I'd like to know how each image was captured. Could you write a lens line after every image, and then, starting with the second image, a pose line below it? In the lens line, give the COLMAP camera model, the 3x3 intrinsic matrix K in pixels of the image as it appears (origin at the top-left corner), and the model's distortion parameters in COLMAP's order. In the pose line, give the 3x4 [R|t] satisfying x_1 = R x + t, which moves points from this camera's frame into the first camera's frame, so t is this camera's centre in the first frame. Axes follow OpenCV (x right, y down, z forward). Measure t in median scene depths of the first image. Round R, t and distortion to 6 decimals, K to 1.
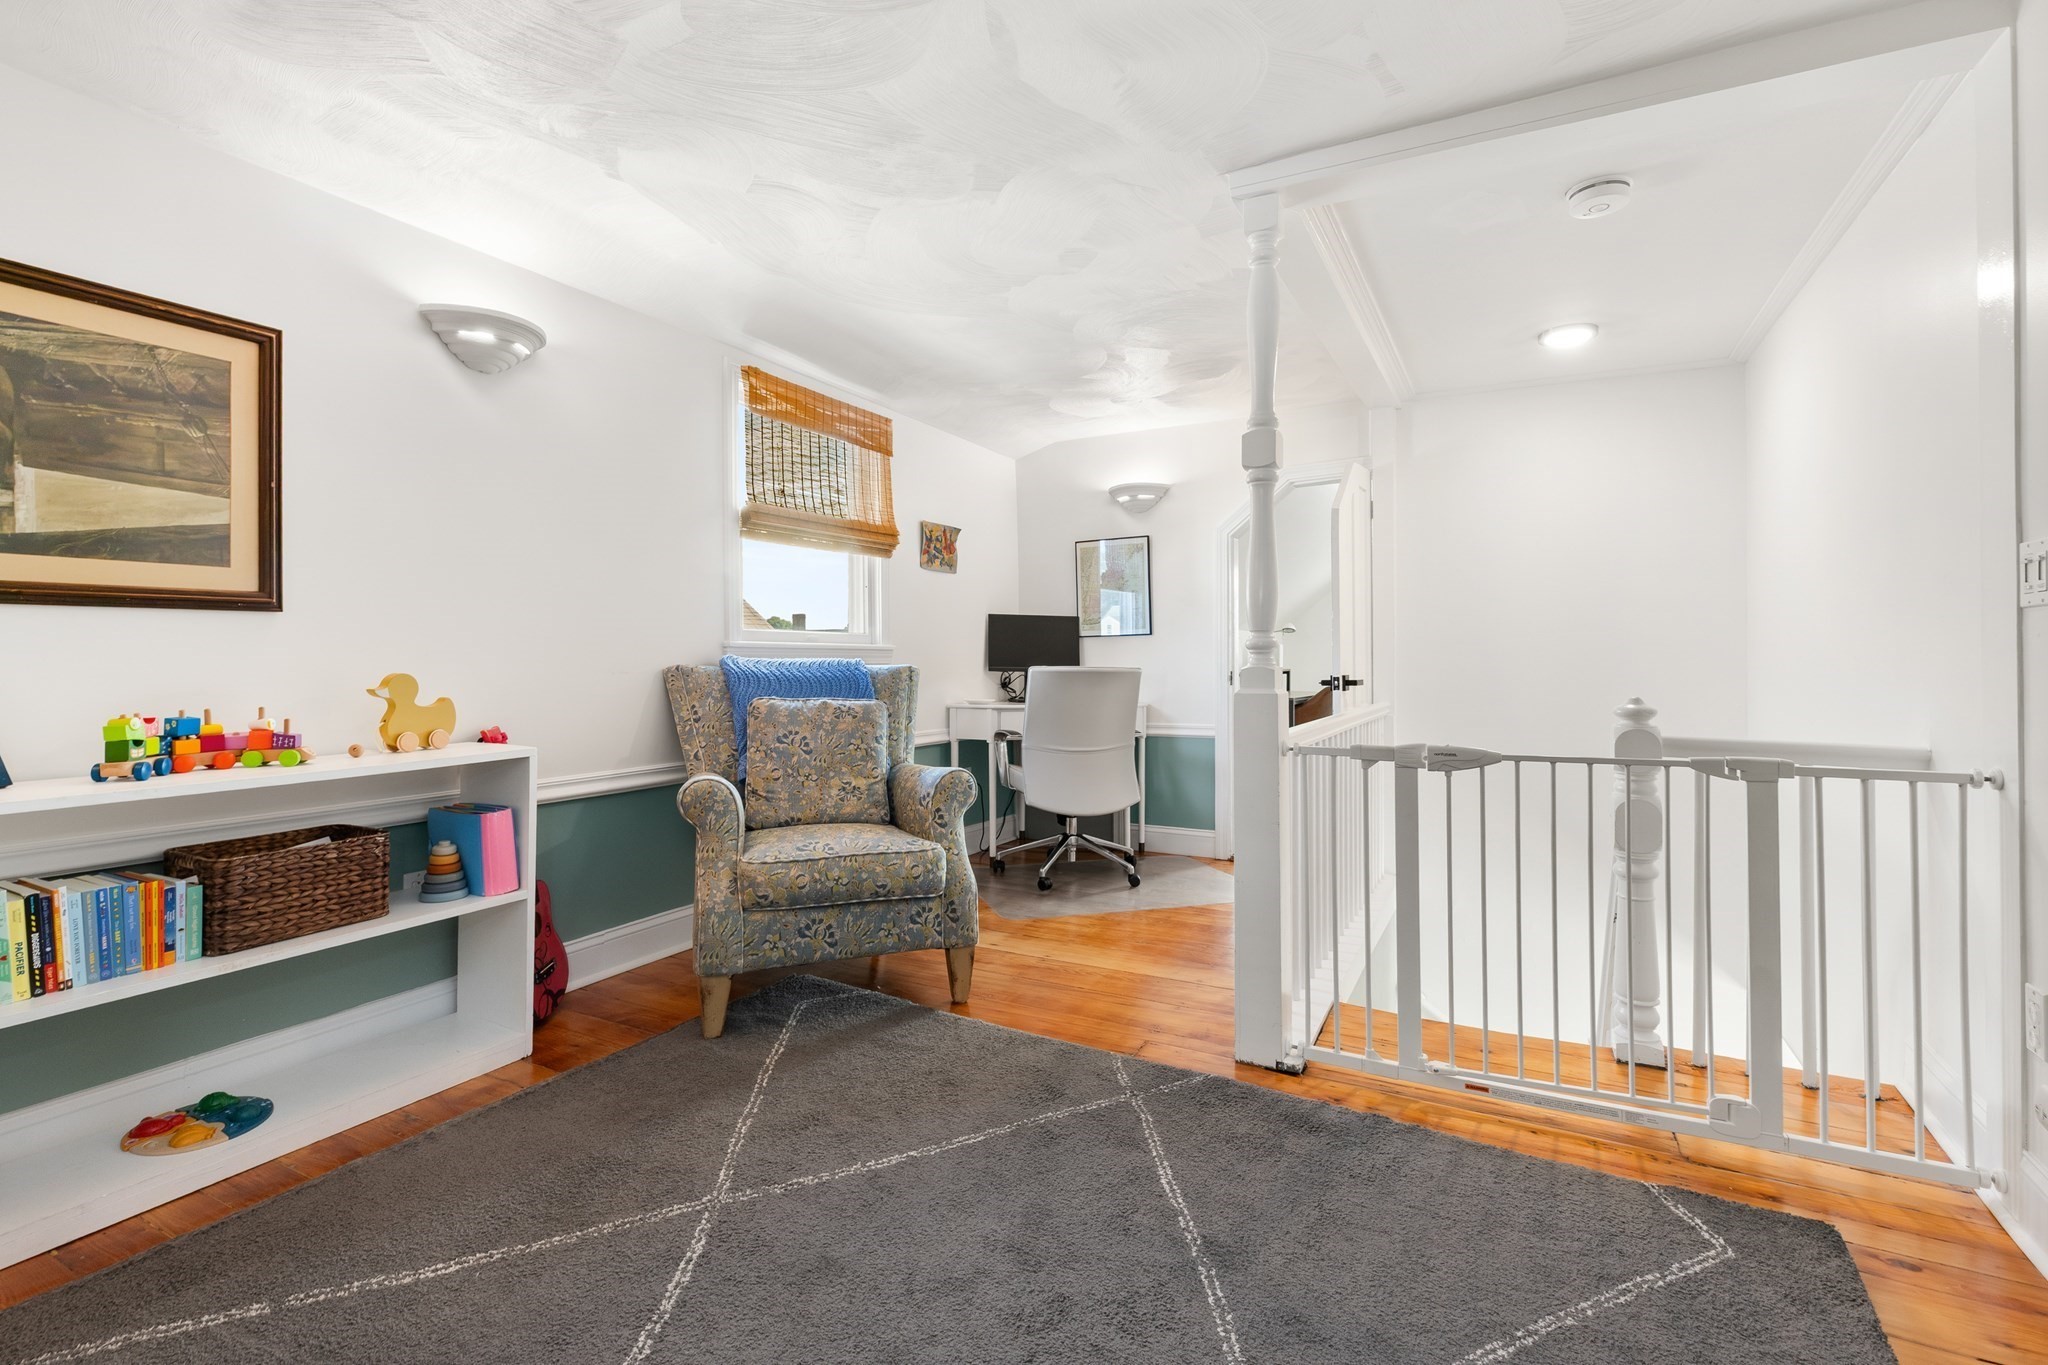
lens RADIAL K [[934.7, 0, 1021.6], [0, 934.7, 638.8], [0, 0, 1]] dist [0.002410, 0.000444]
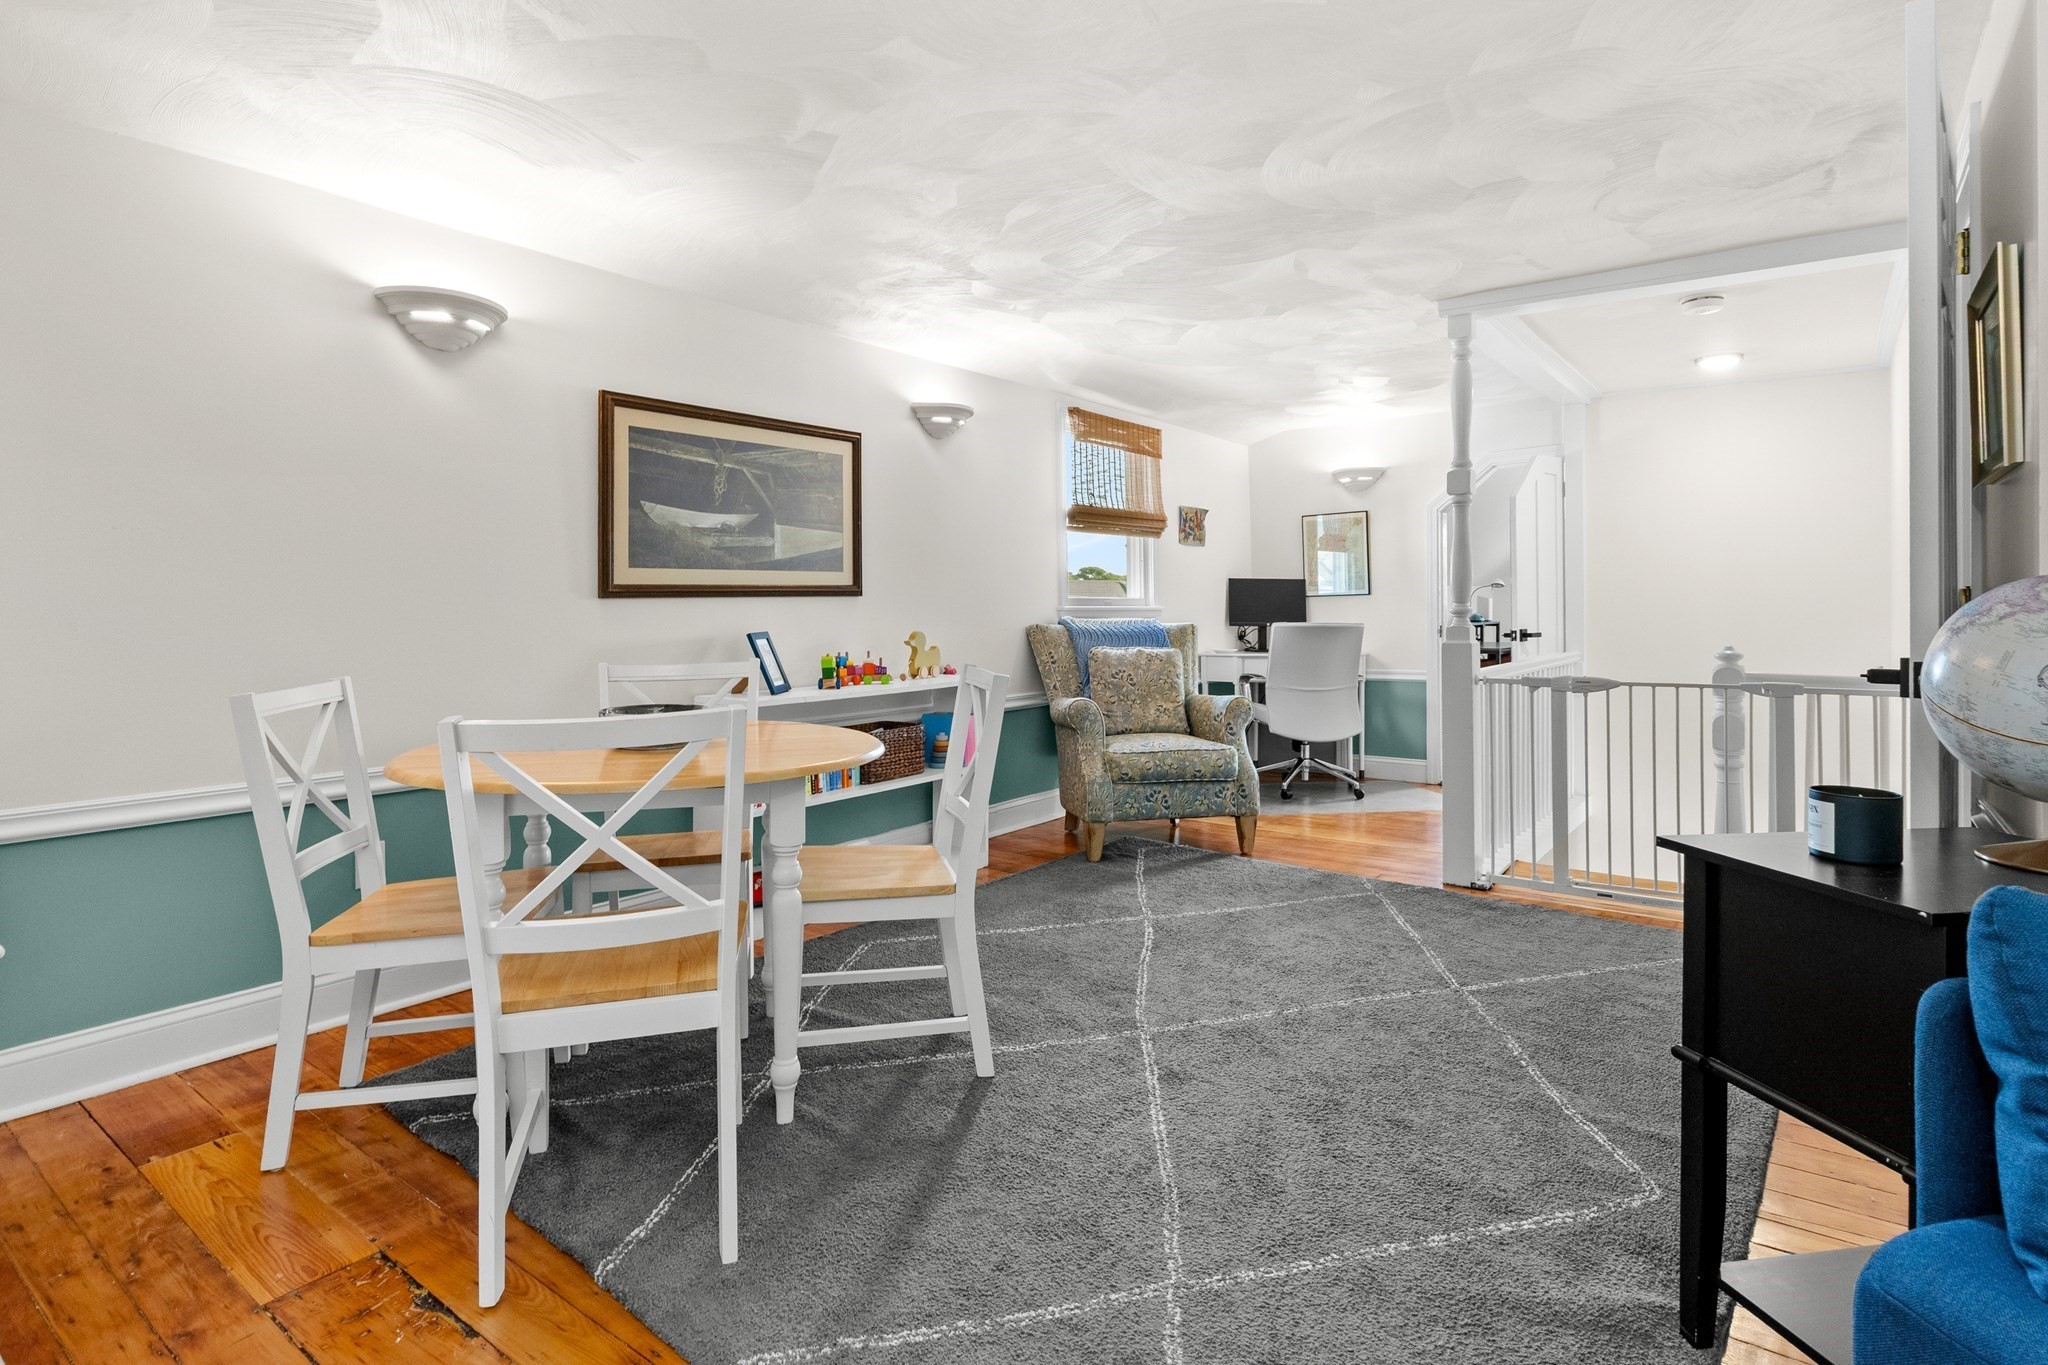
lens RADIAL K [[1059.6, 0, 1022.7], [0, 1059.6, 601.7], [0, 0, 1]] dist [-0.003629, -0.000213]
pose [[0.987789, -0.006604, -0.155658, -0.136654], [0.009147, 0.999836, 0.015629, -0.032654], [0.155530, -0.016862, 0.987687, -0.621267]]
